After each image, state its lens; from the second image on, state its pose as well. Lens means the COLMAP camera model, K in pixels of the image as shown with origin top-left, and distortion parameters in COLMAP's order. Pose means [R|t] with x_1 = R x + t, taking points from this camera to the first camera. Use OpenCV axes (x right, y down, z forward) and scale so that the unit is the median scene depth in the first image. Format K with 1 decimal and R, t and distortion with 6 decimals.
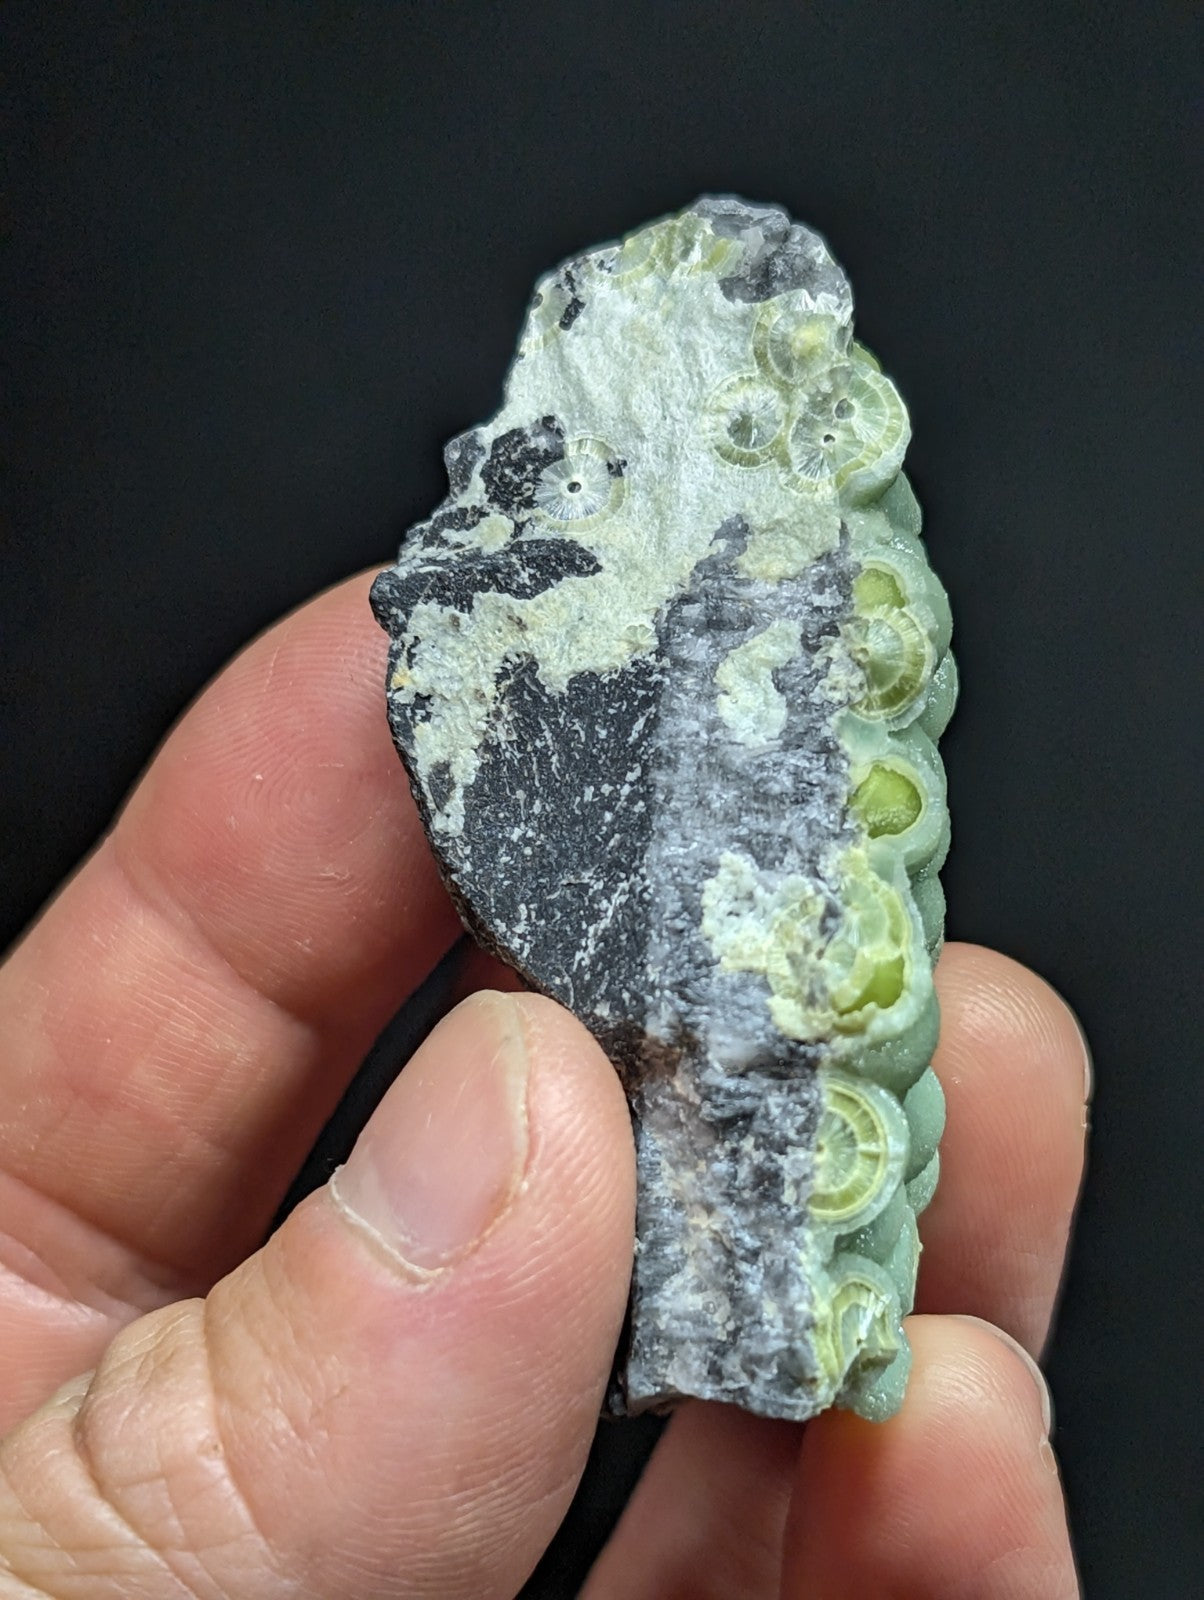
lens RADIAL K [[3607.2, 0, 603.7], [0, 3607.2, 789.3], [0, 0, 1]] dist [0.288938, 0.000000]
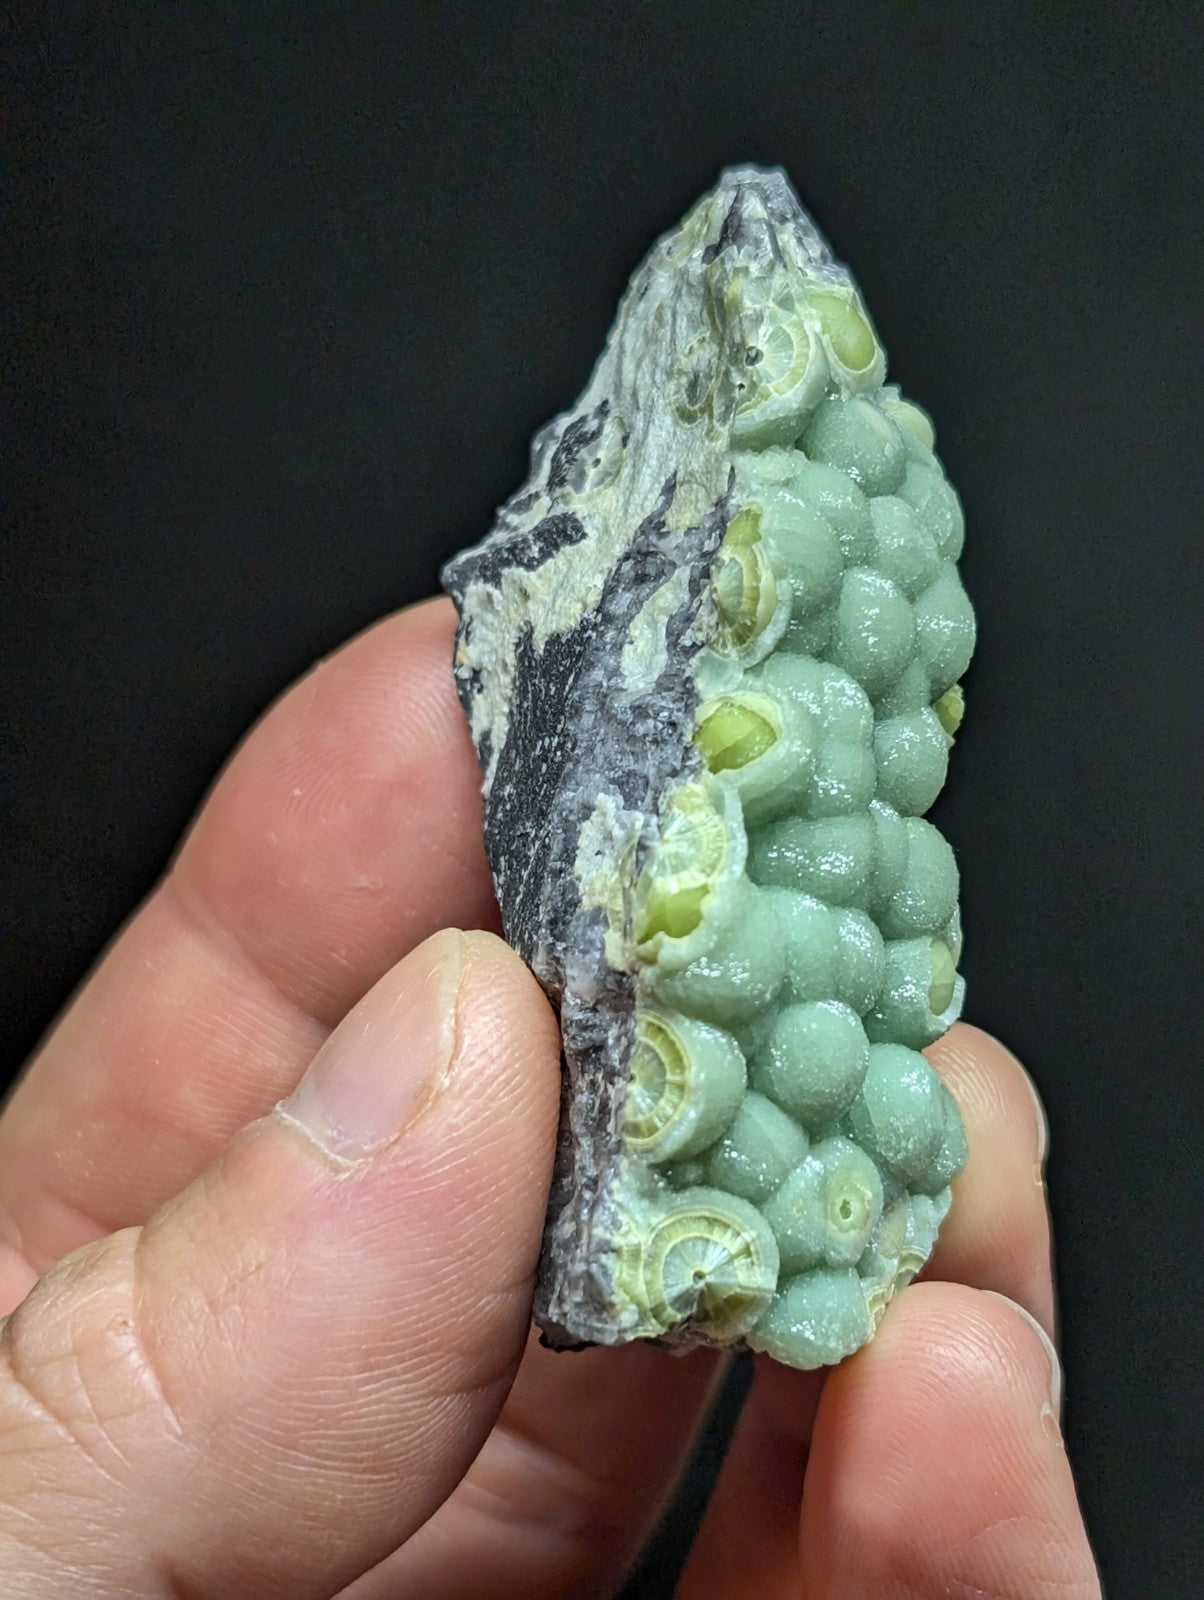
lens RADIAL K [[3412.9, 0, 646.1], [0, 3412.9, 785.4], [0, 0, 1]] dist [0.285327, 0.000000]
pose [[0.804816, -0.047005, -0.591660, 0.597579], [0.018146, 0.998342, -0.054632, 0.065747], [0.593247, 0.033232, 0.804335, 0.214693]]
